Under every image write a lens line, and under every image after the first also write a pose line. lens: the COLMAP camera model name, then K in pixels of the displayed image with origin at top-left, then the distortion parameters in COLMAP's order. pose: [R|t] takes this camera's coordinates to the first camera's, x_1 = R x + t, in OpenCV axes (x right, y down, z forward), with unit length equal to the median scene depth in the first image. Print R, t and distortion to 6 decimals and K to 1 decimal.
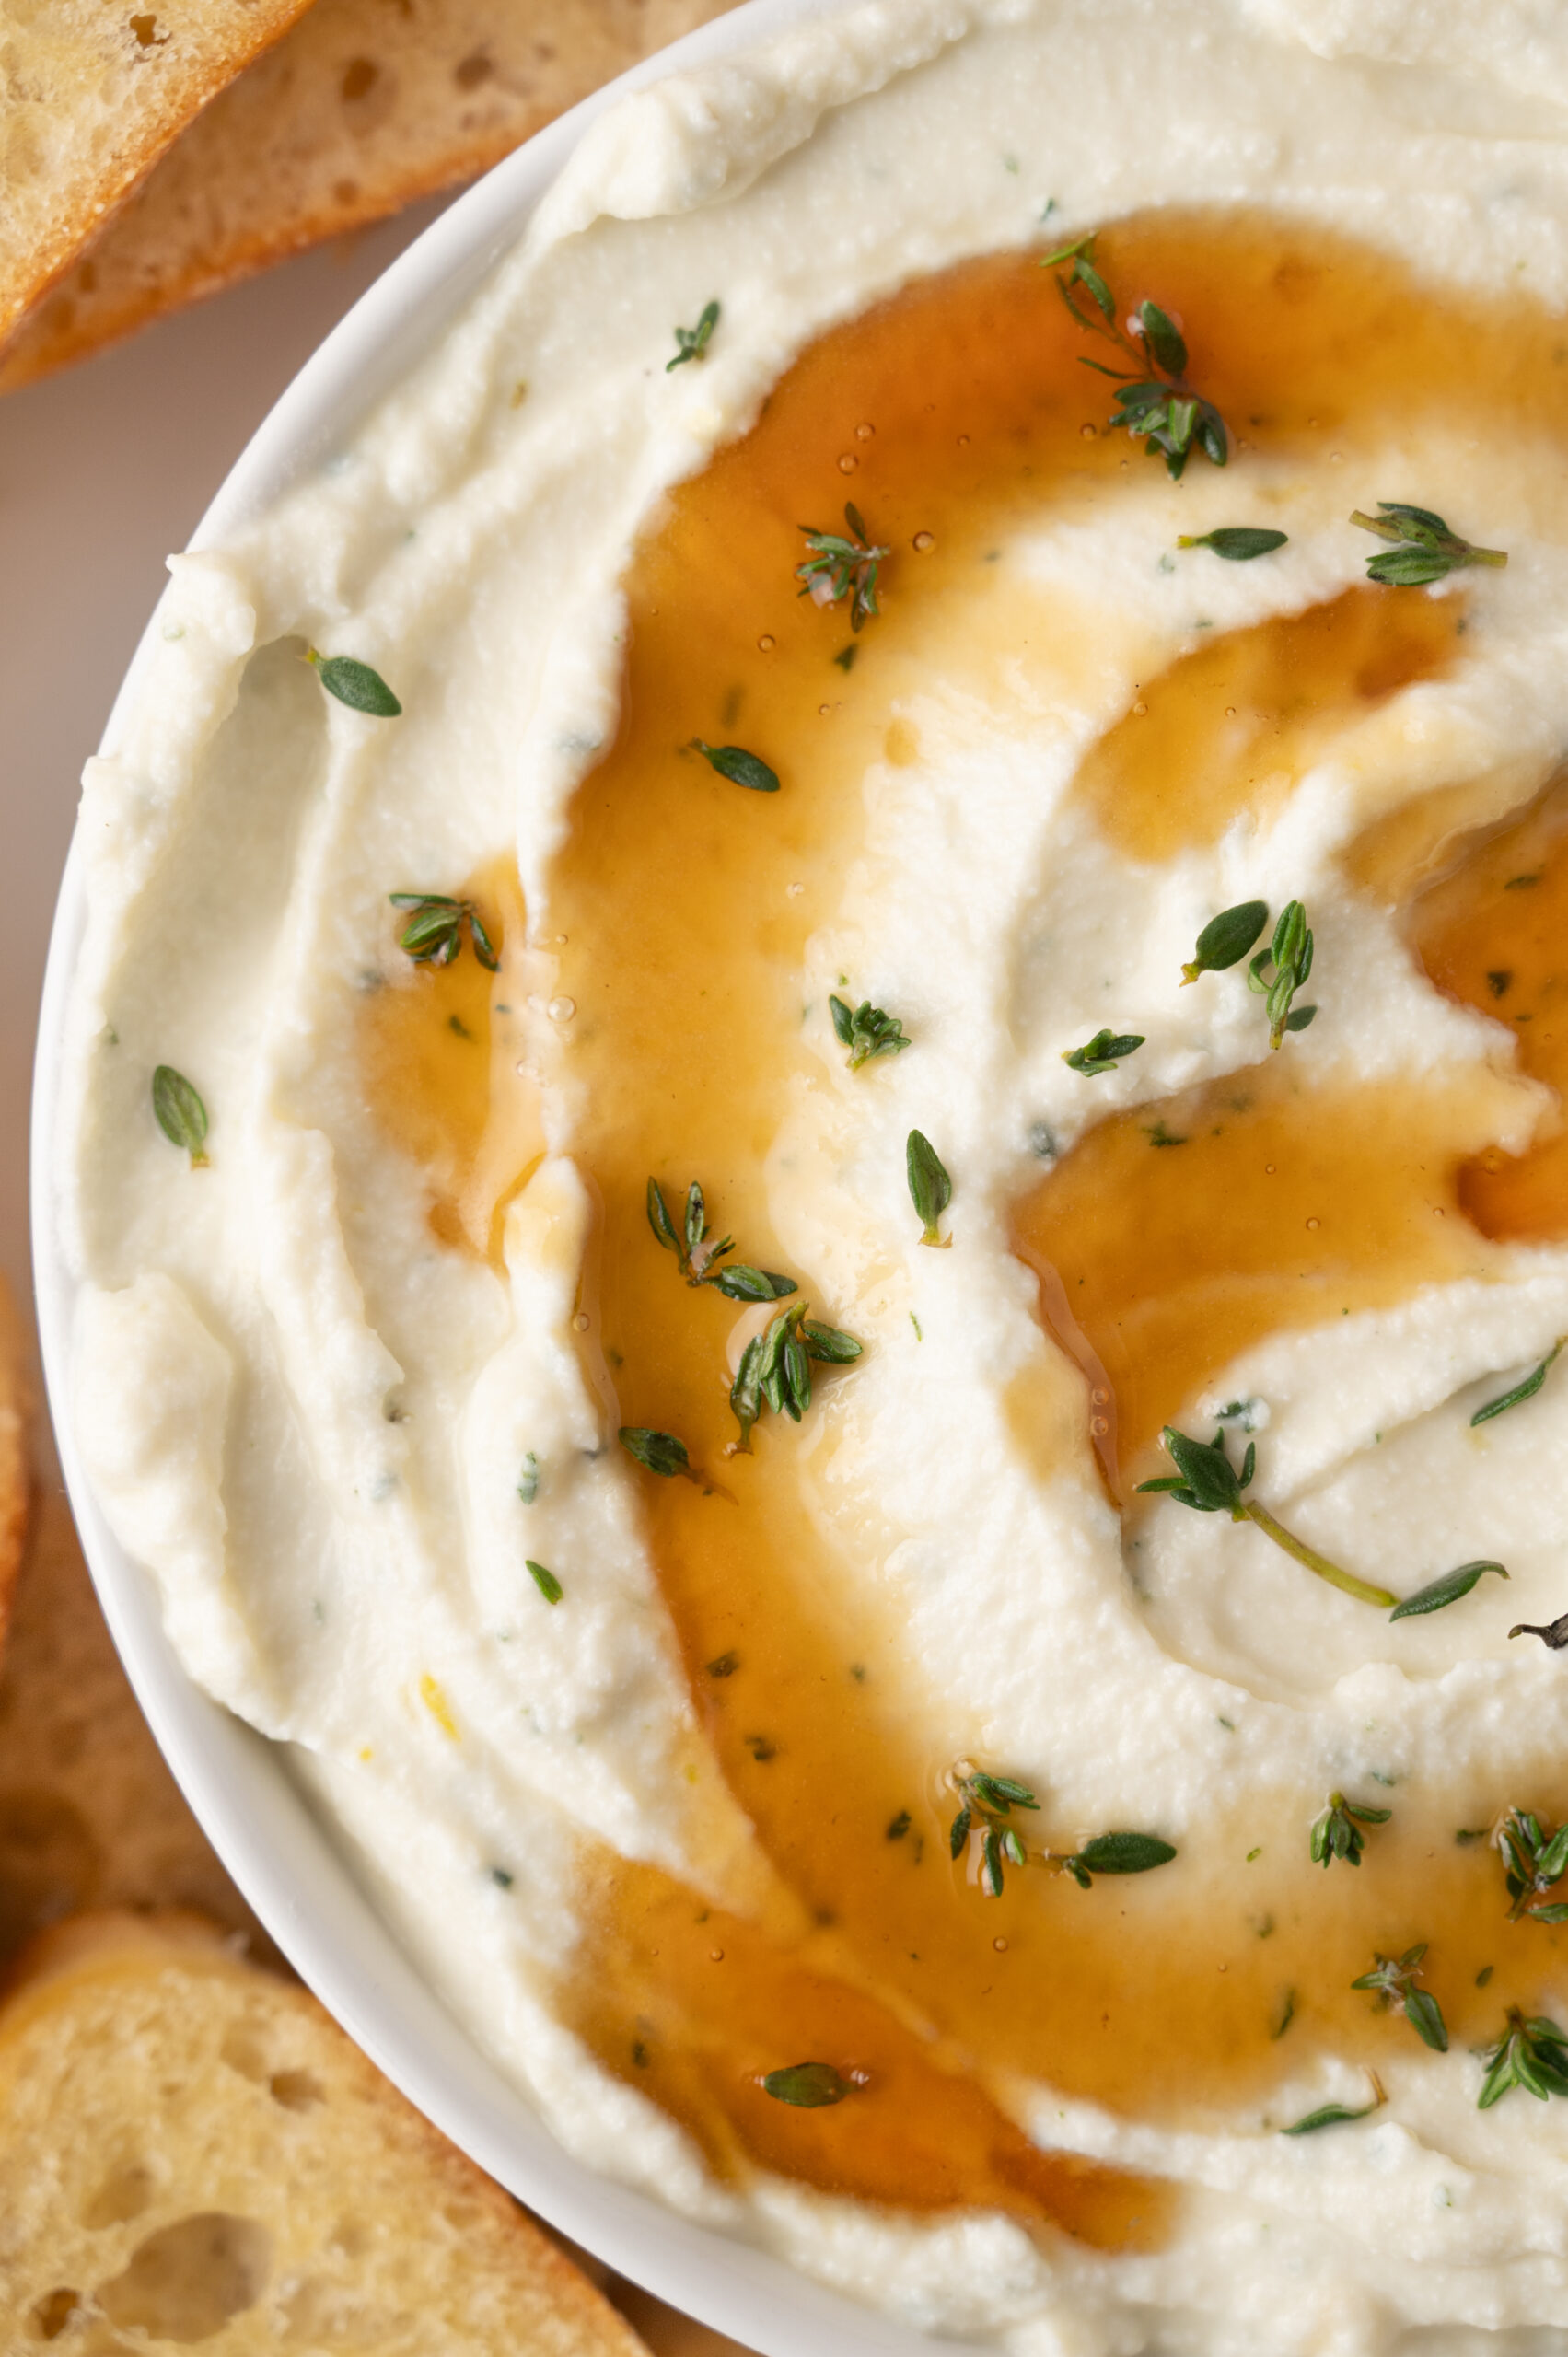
lens RADIAL K [[4841.1, 0, 731.5], [0, 4841.1, 1128.8], [0, 0, 1]] dist [-0.003160, 0.000000]
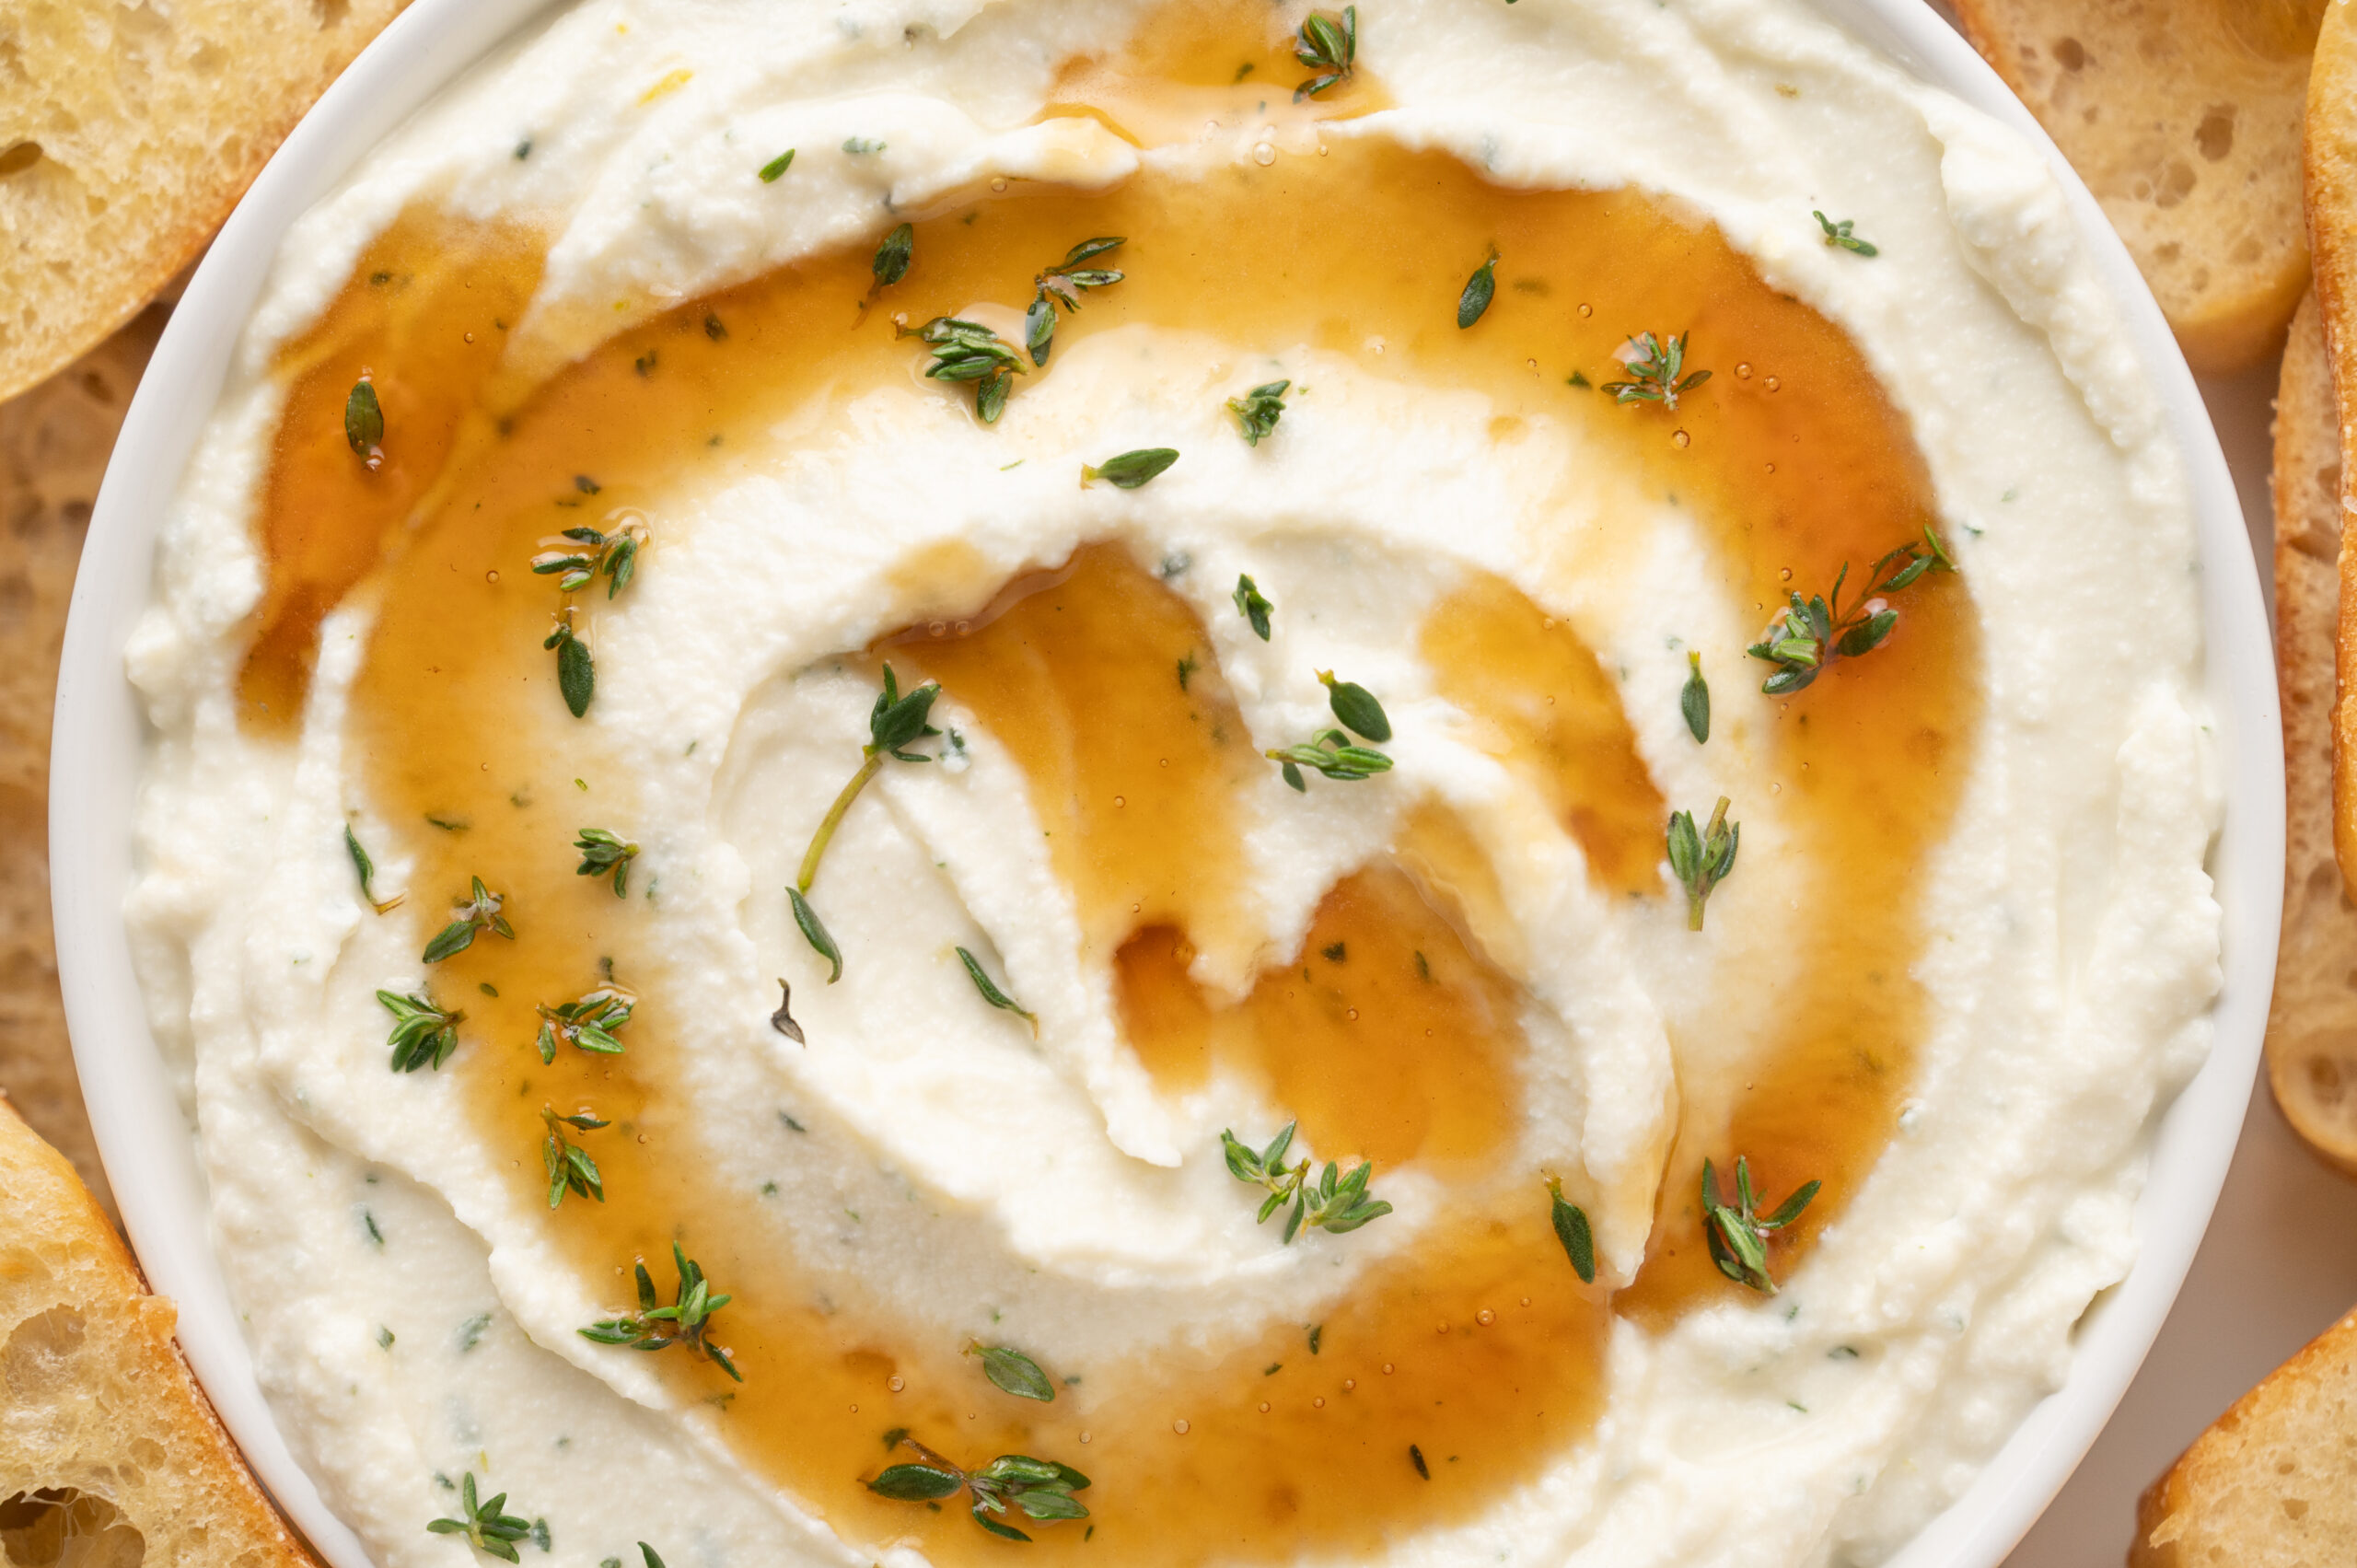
lens RADIAL K [[4841.1, 0, 1165.6], [0, 4841.1, 736.6], [0, 0, 1]] dist [-0.003160, 0.000000]
pose [[0.060064, 0.998112, -0.012873, 0.119913], [-0.998089, 0.060241, 0.013790, -0.008508], [0.014540, 0.012020, 0.999822, -0.173318]]
